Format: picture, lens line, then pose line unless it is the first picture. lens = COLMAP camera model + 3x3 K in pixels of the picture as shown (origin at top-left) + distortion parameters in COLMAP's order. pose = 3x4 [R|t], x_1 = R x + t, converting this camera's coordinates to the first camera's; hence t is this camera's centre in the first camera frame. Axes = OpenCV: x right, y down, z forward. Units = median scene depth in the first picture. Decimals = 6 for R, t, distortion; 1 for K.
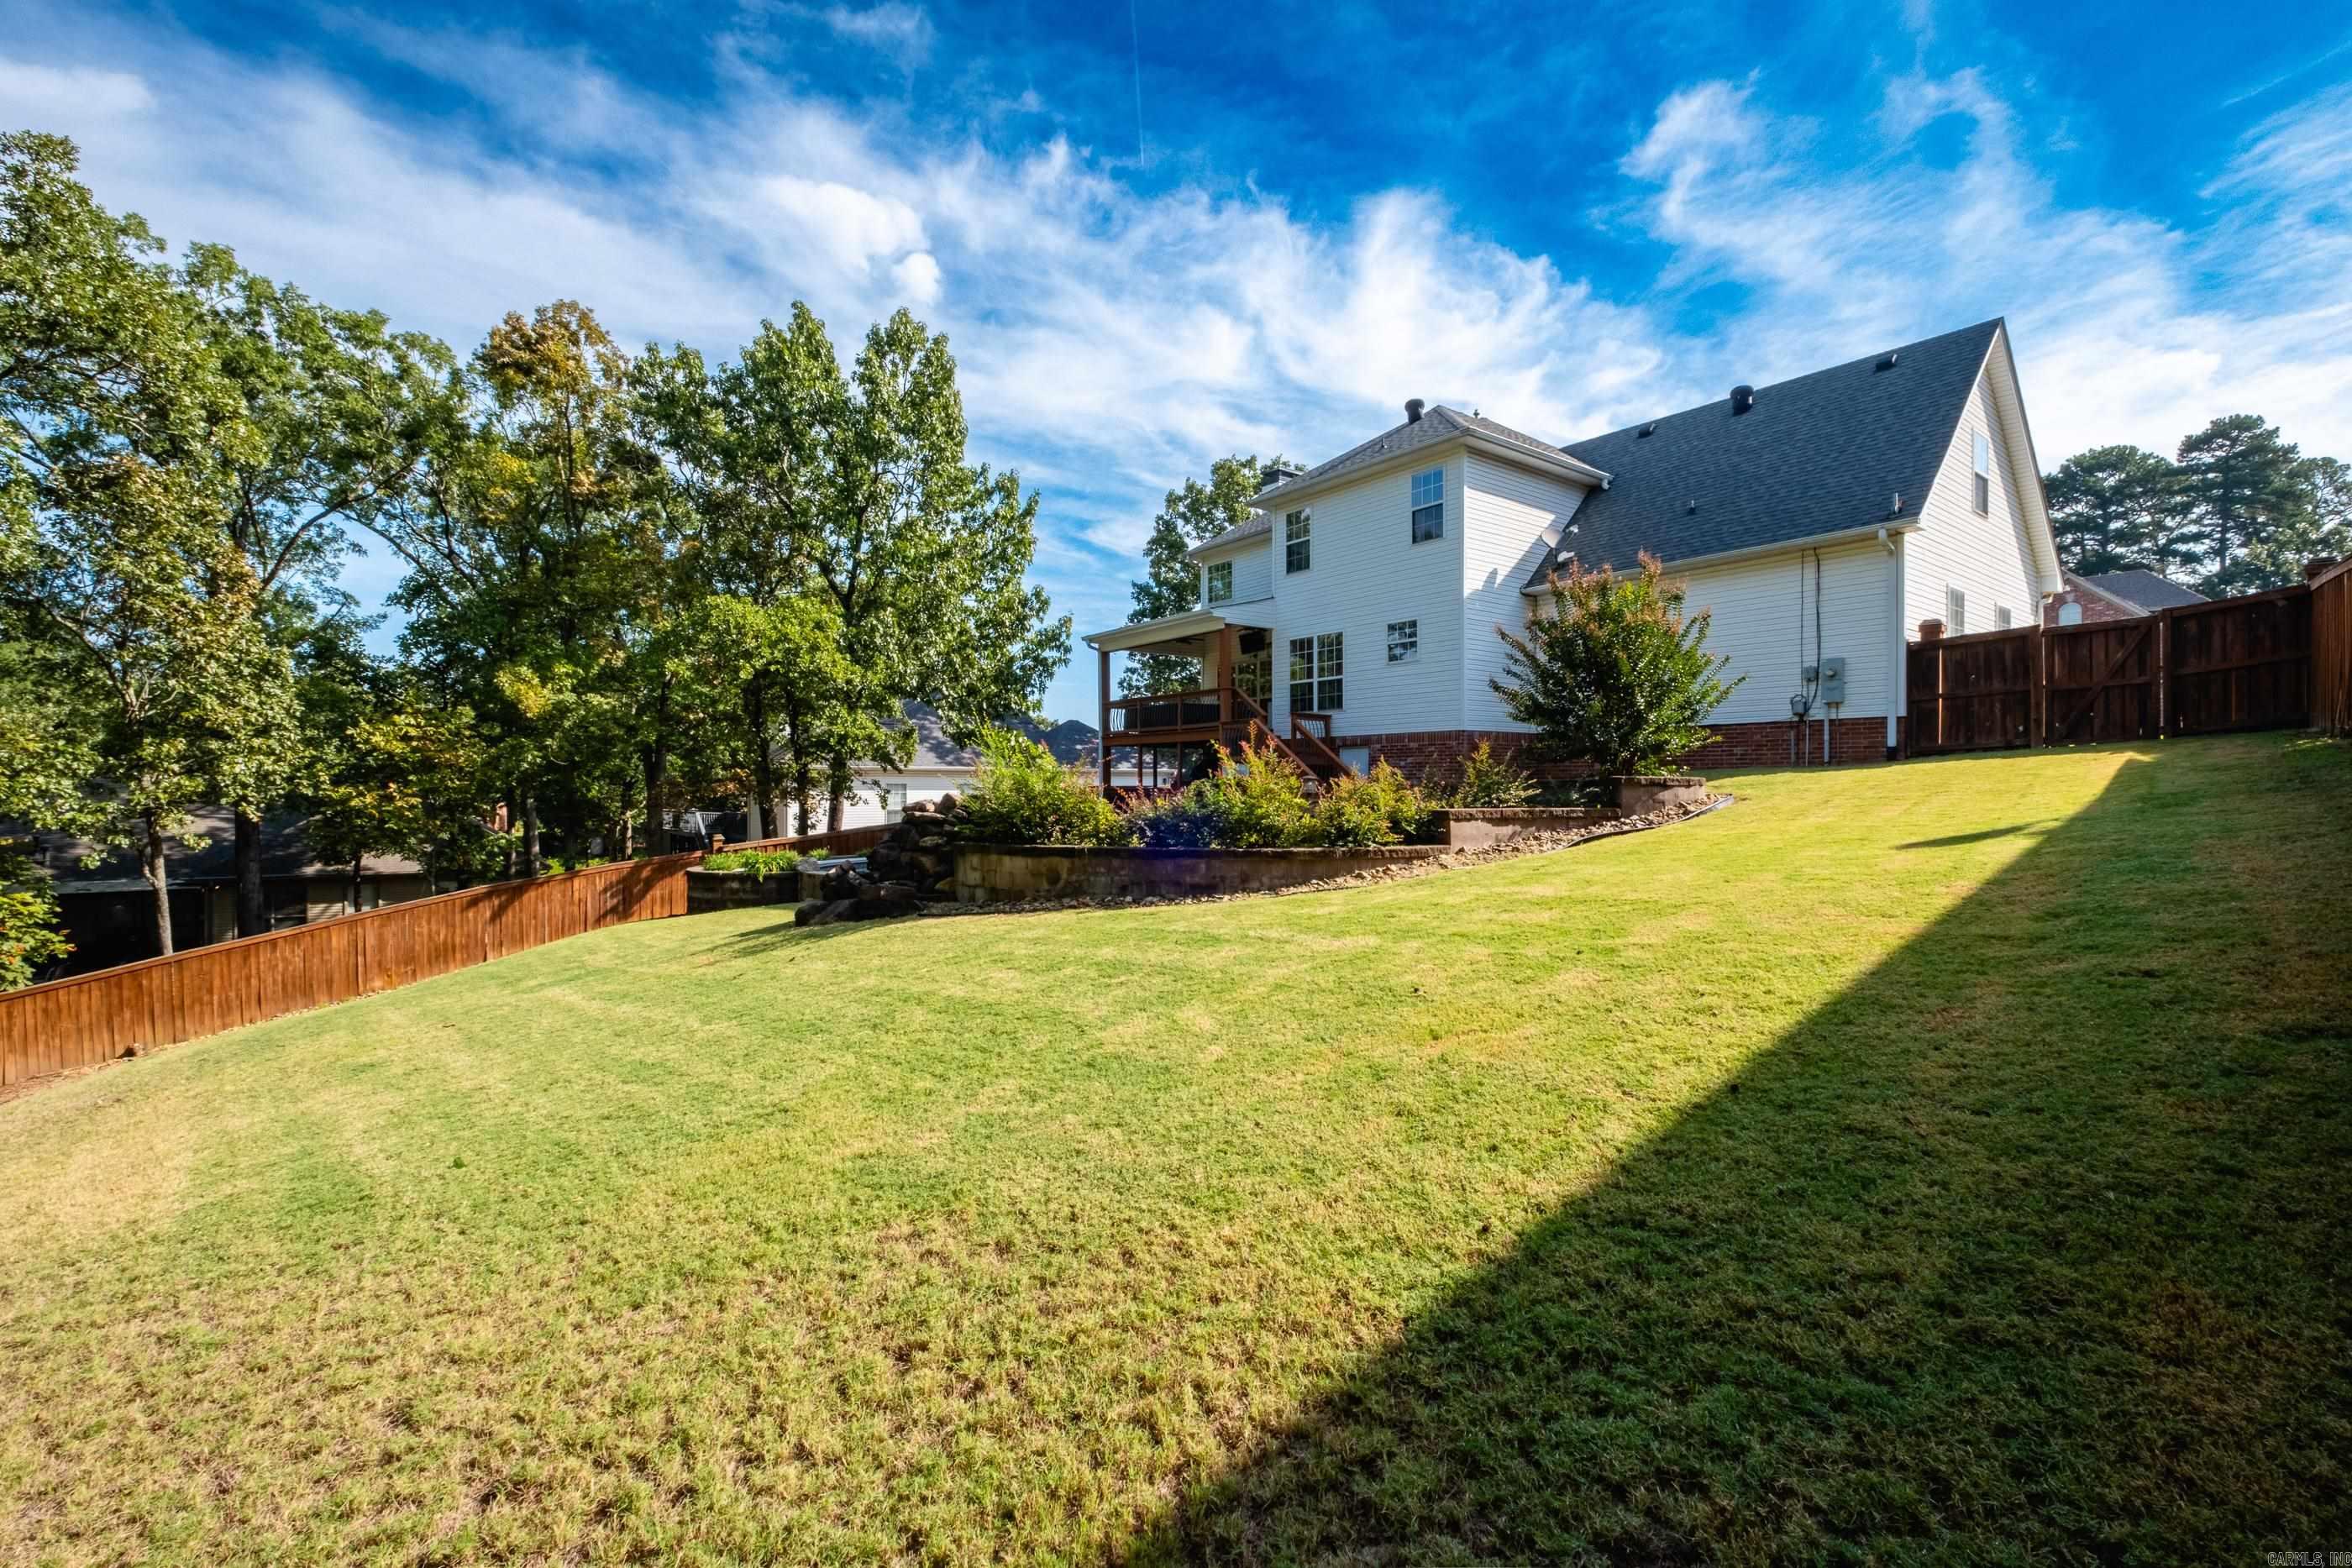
lens RADIAL K [[1016.4, 0, 1202.0], [0, 1016.4, 772.5], [0, 0, 1]] dist [0.005816, -0.003915]
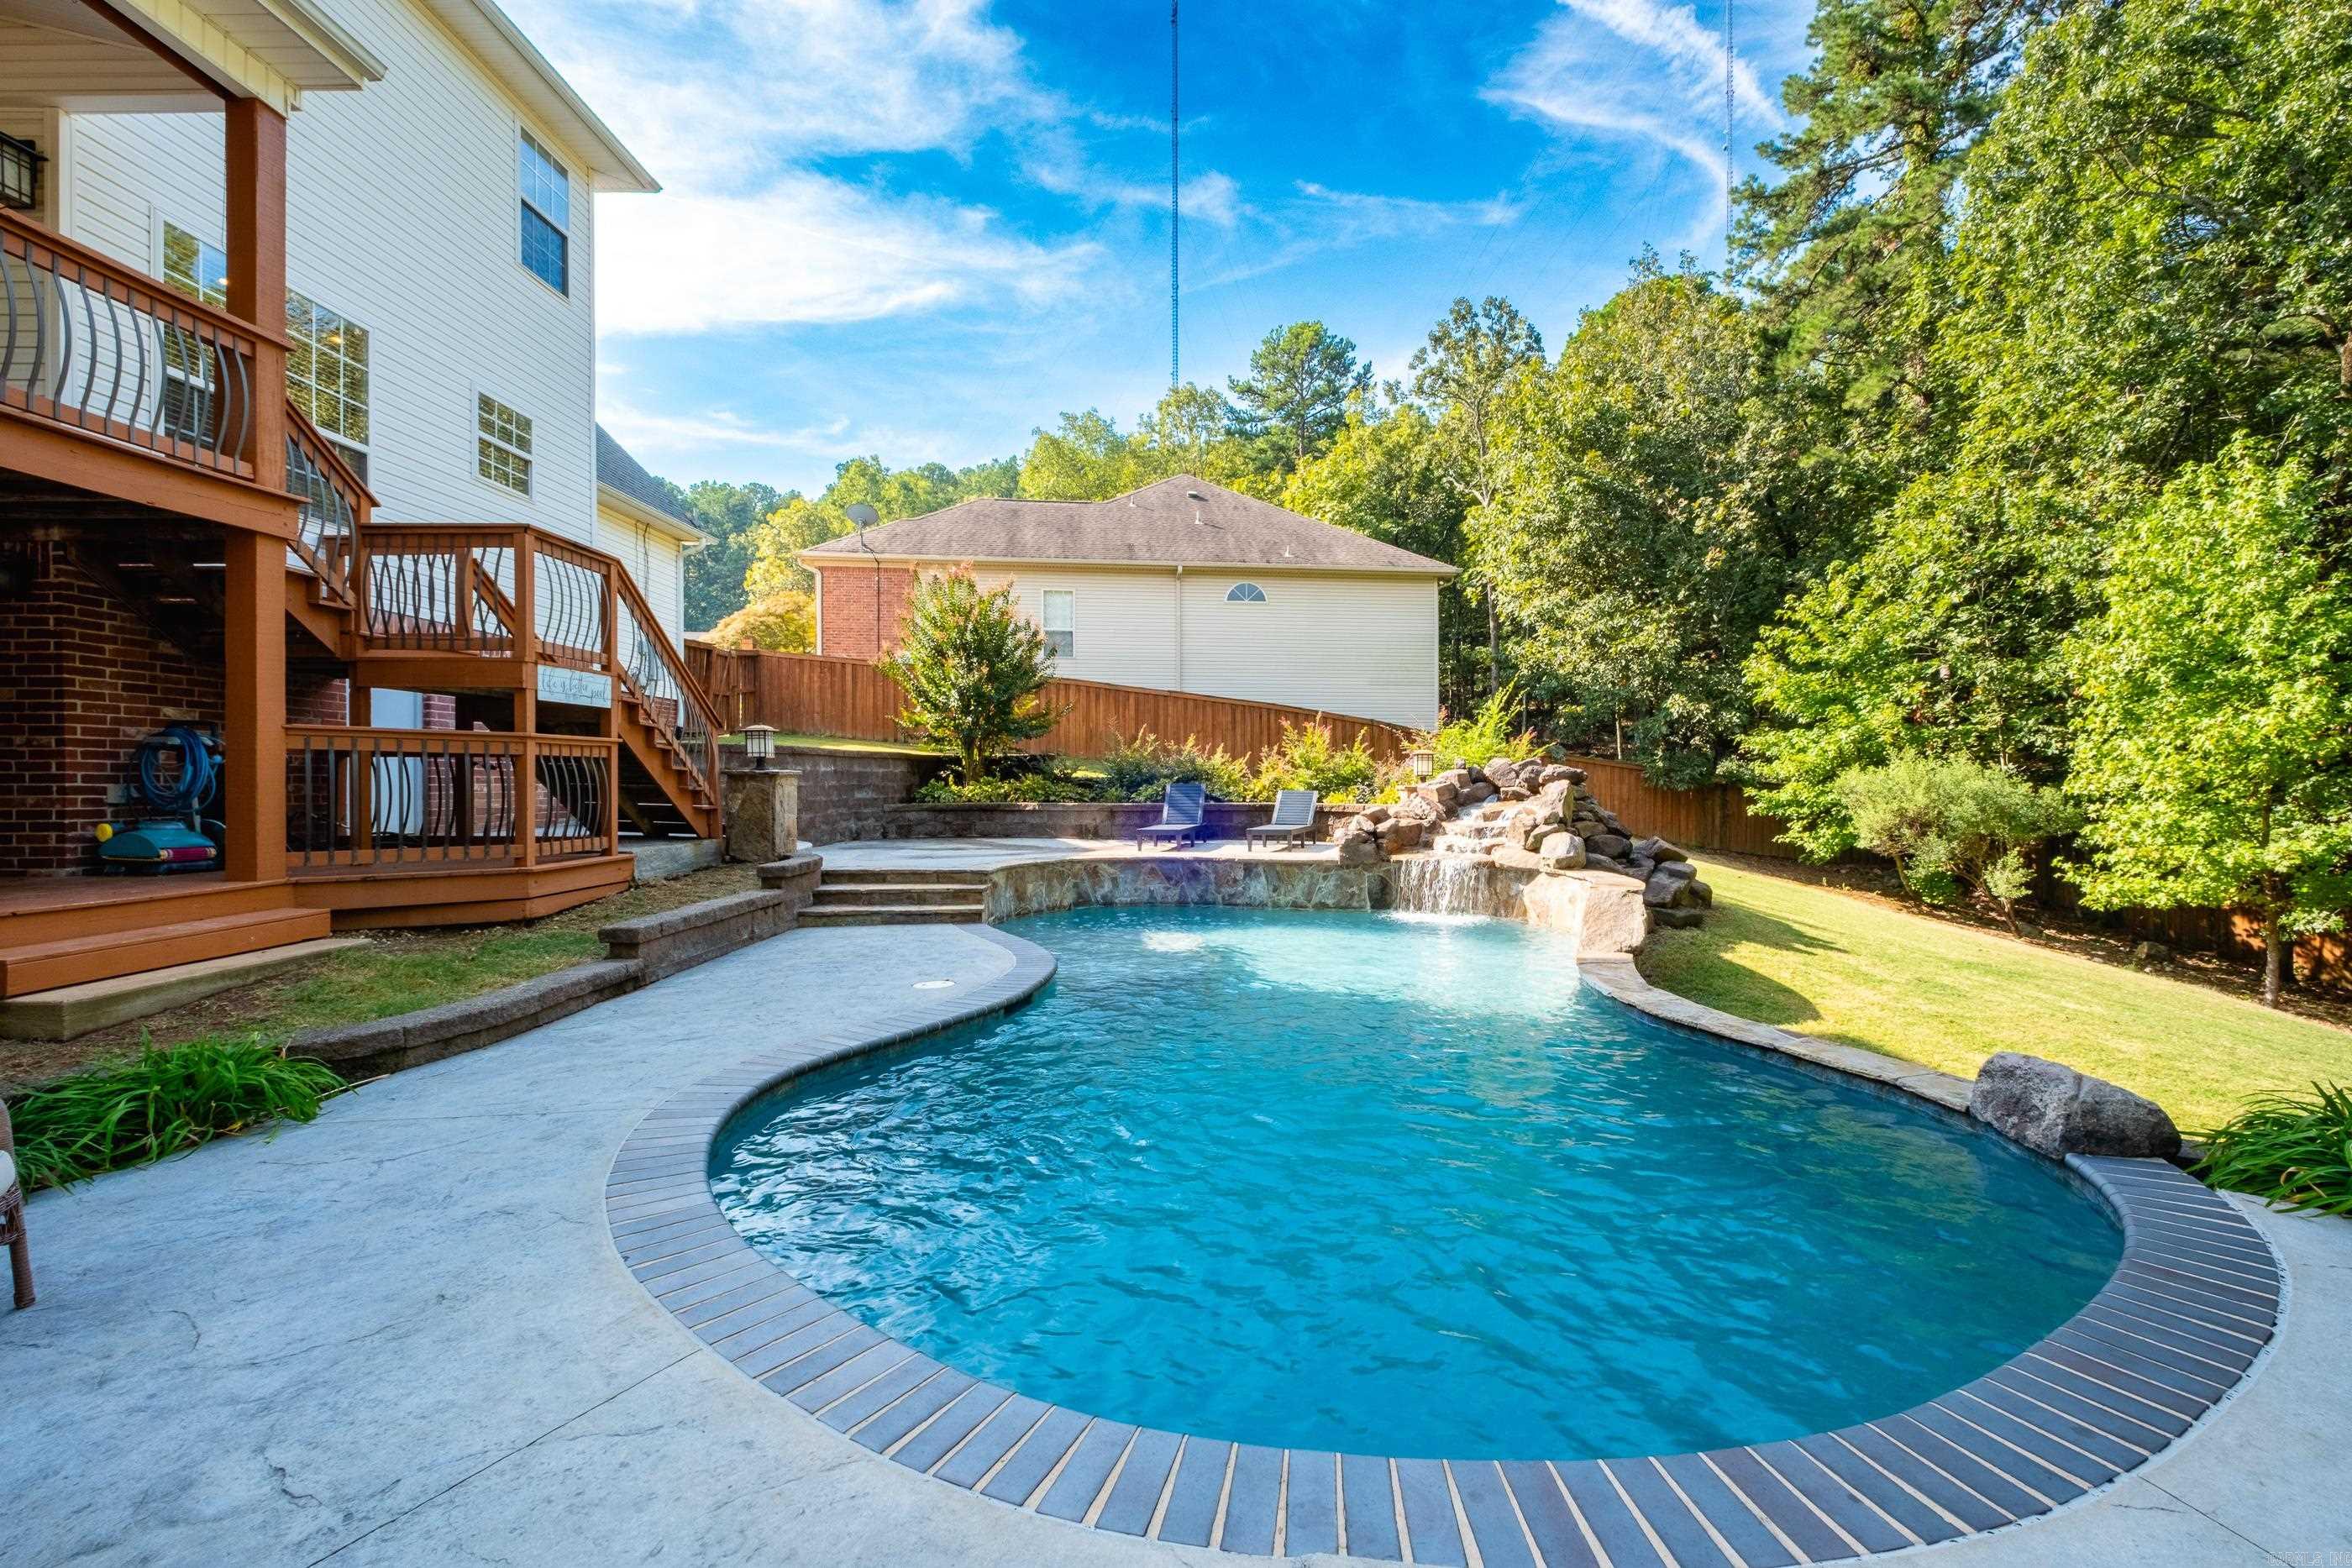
lens RADIAL K [[1016.4, 0, 1173.8], [0, 1016.4, 781.0], [0, 0, 1]] dist [0.005816, -0.003915]
pose [[-0.758298, 0.002553, 0.651903, -0.275615], [-0.009730, 0.999837, -0.015233, 0.026359], [-0.651835, -0.017894, -0.758149, 0.889877]]
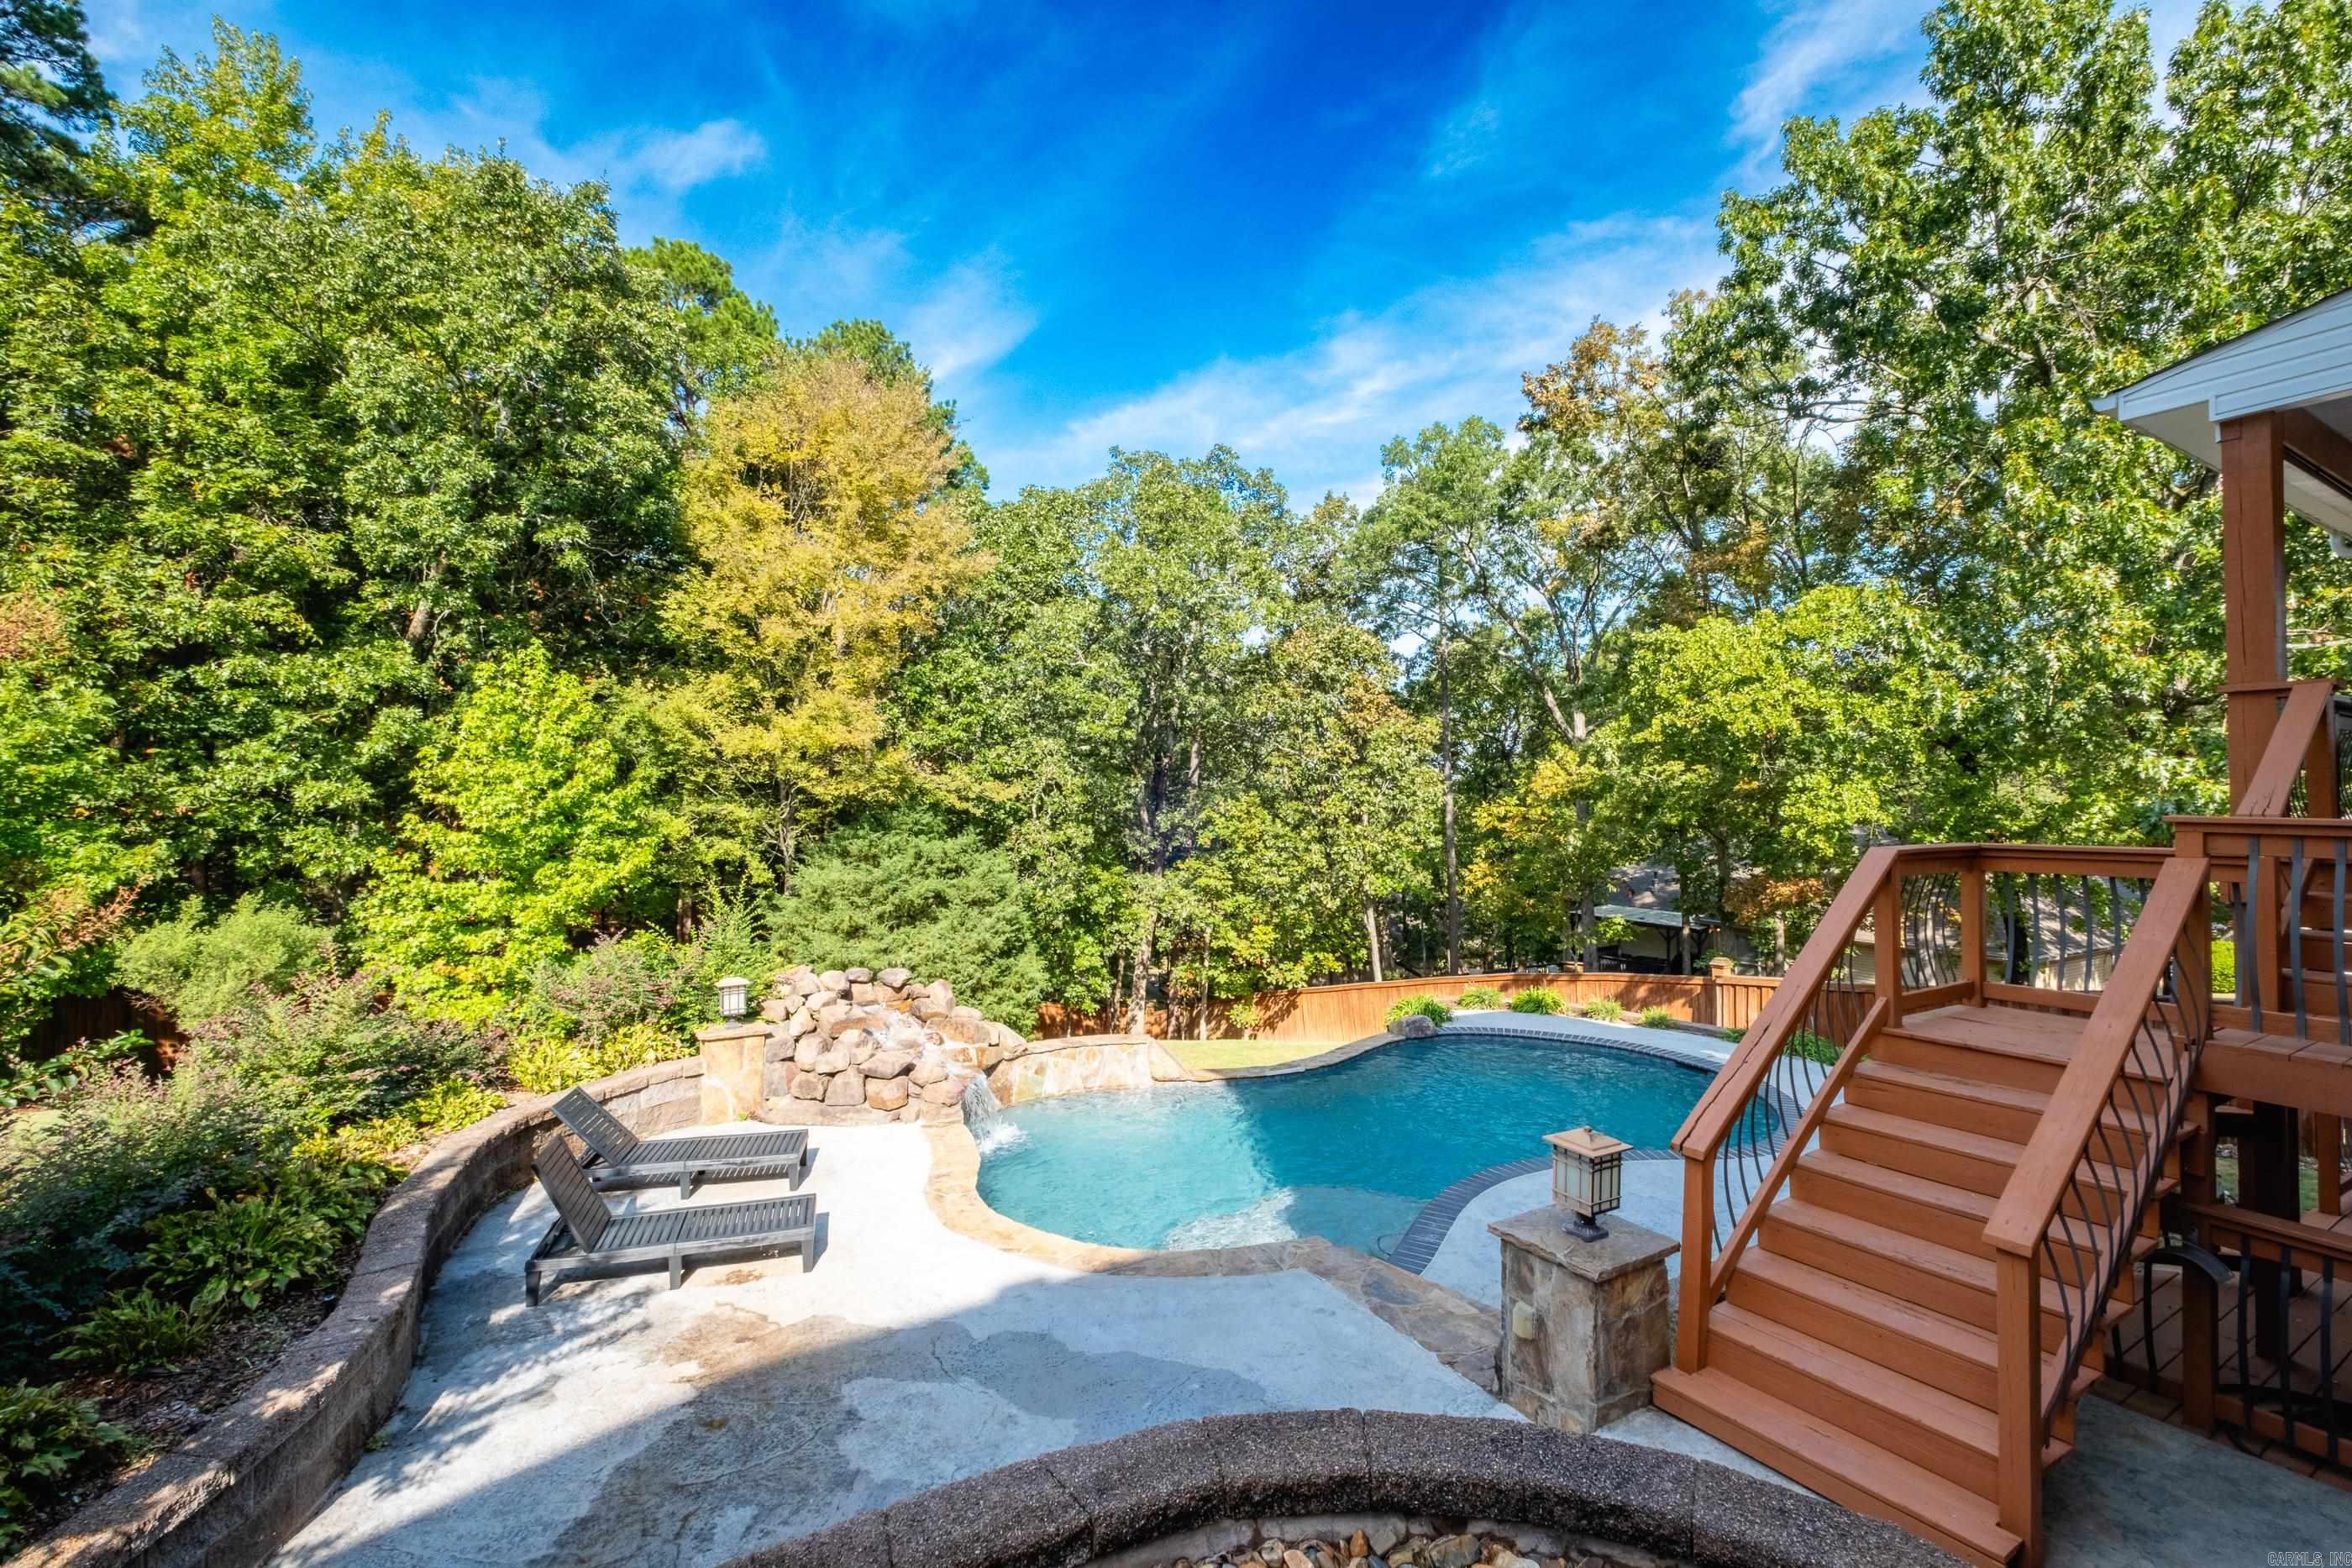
lens RADIAL K [[1016.4, 0, 1182.7], [0, 1016.4, 783.3], [0, 0, 1]] dist [0.005816, -0.003915]
pose [[-0.132662, -0.006935, -0.991137, 0.247303], [0.017821, 0.999797, -0.009381, -0.053868], [0.991001, -0.018907, -0.132512, 0.667850]]
